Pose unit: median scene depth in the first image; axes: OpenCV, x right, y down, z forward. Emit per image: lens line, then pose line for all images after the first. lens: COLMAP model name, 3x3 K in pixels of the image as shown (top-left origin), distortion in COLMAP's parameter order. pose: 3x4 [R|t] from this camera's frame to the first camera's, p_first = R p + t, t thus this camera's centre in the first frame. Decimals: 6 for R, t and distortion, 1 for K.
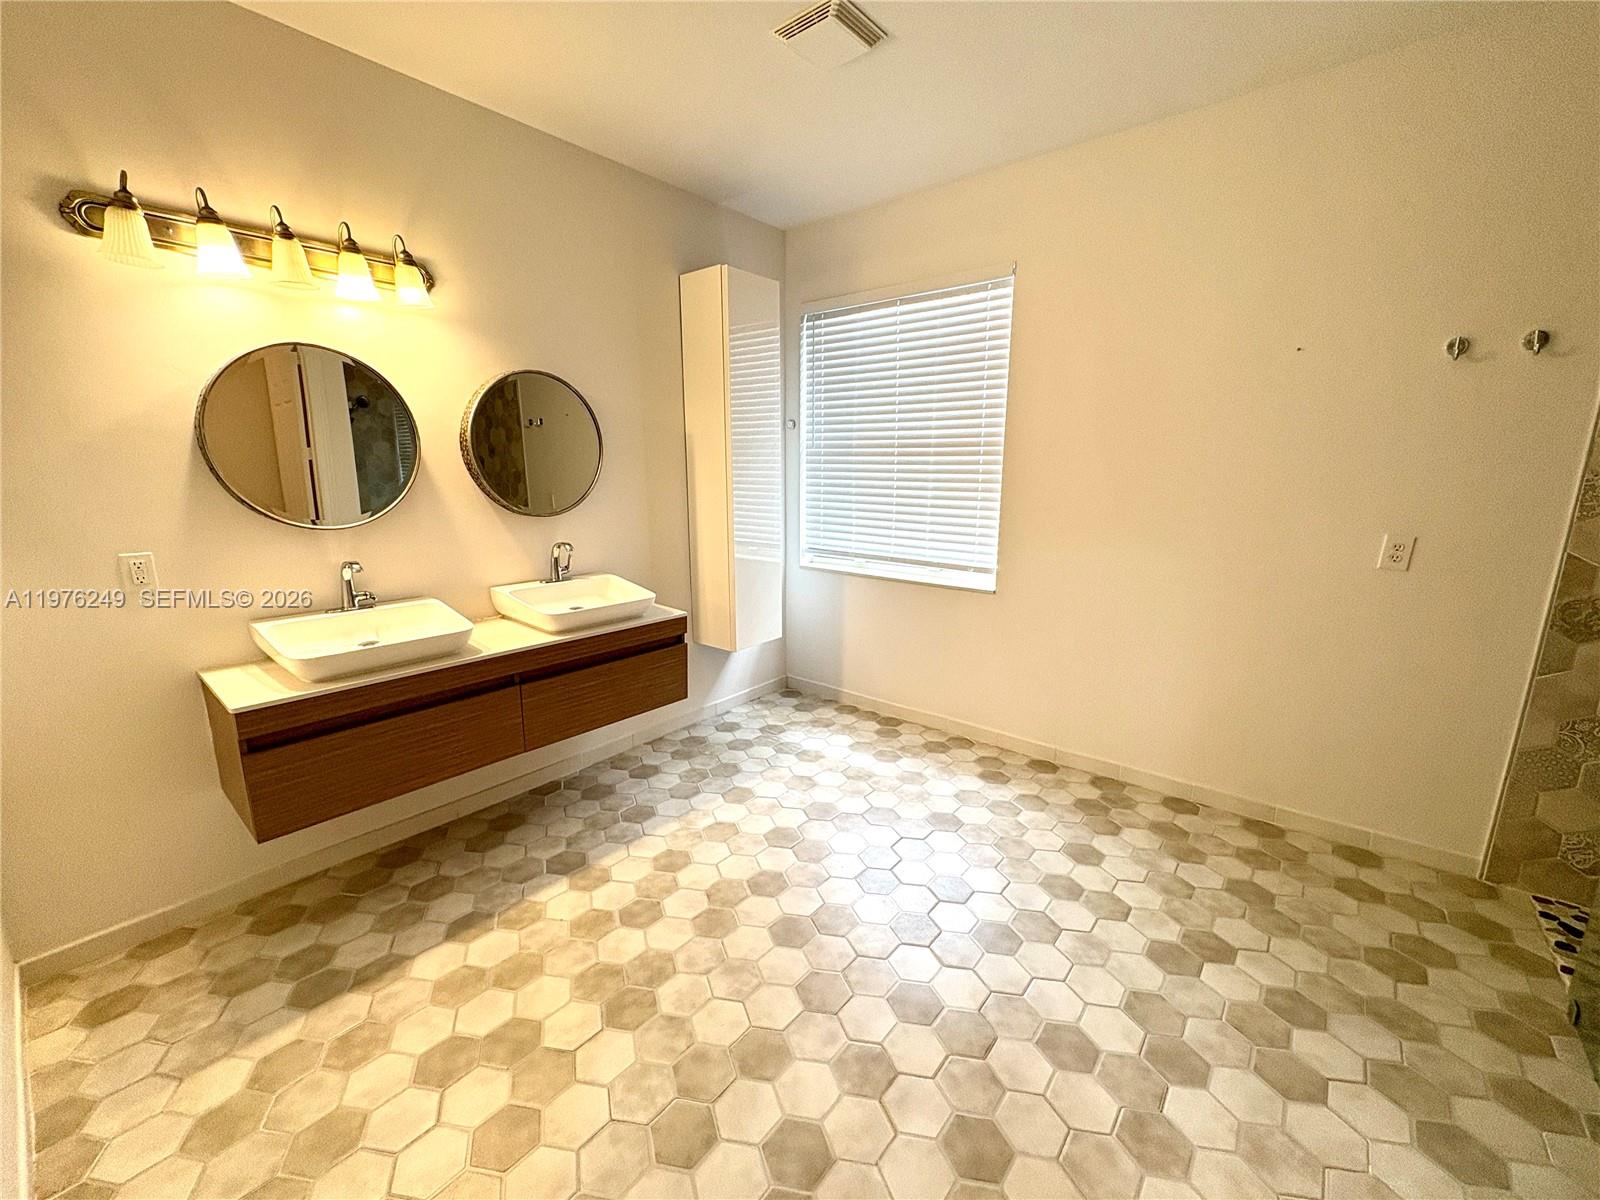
lens RADIAL K [[637.0, 0, 798.5], [0, 637.0, 596.1], [0, 0, 1]] dist [0.005664, -0.000288]
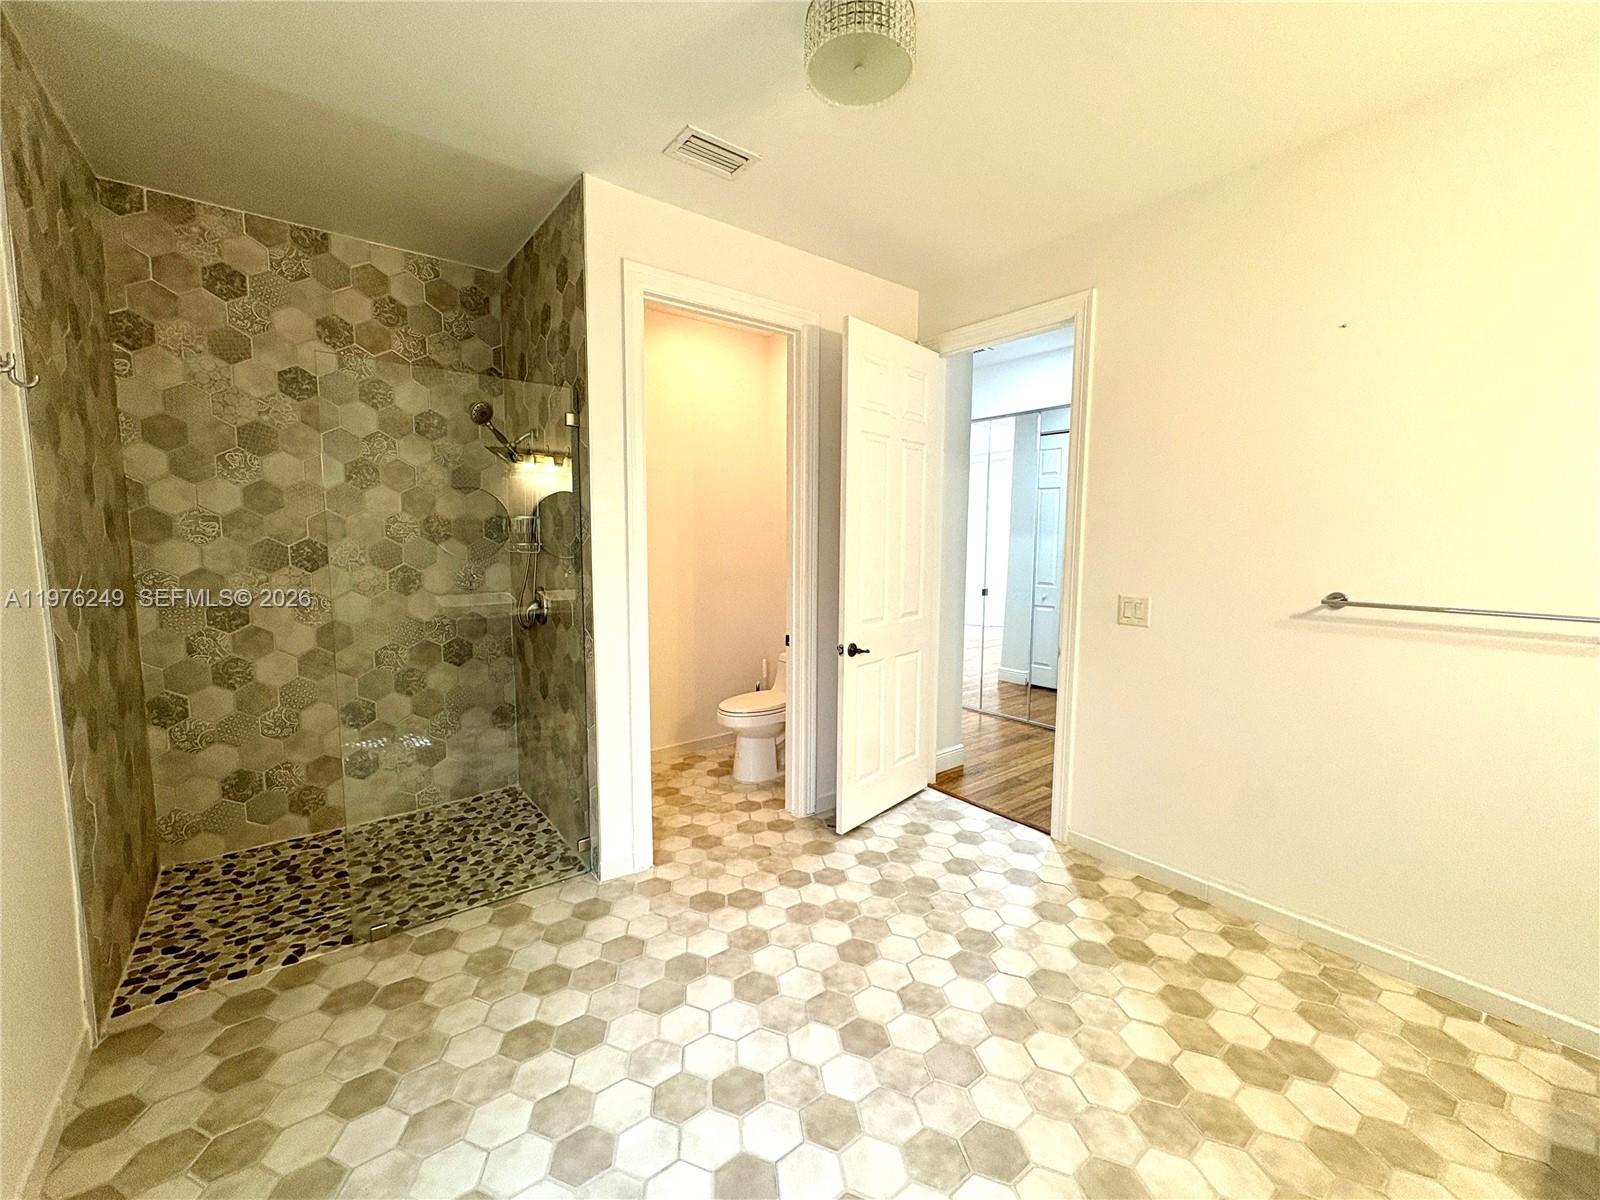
lens RADIAL K [[637.0, 0, 800.4], [0, 637.0, 600.1], [0, 0, 1]] dist [0.005664, -0.000288]
pose [[-0.977236, -0.028521, 0.210231, 0.083075], [0.035006, 0.955663, 0.292374, -0.351255], [-0.209249, 0.293078, -0.932910, 1.733855]]
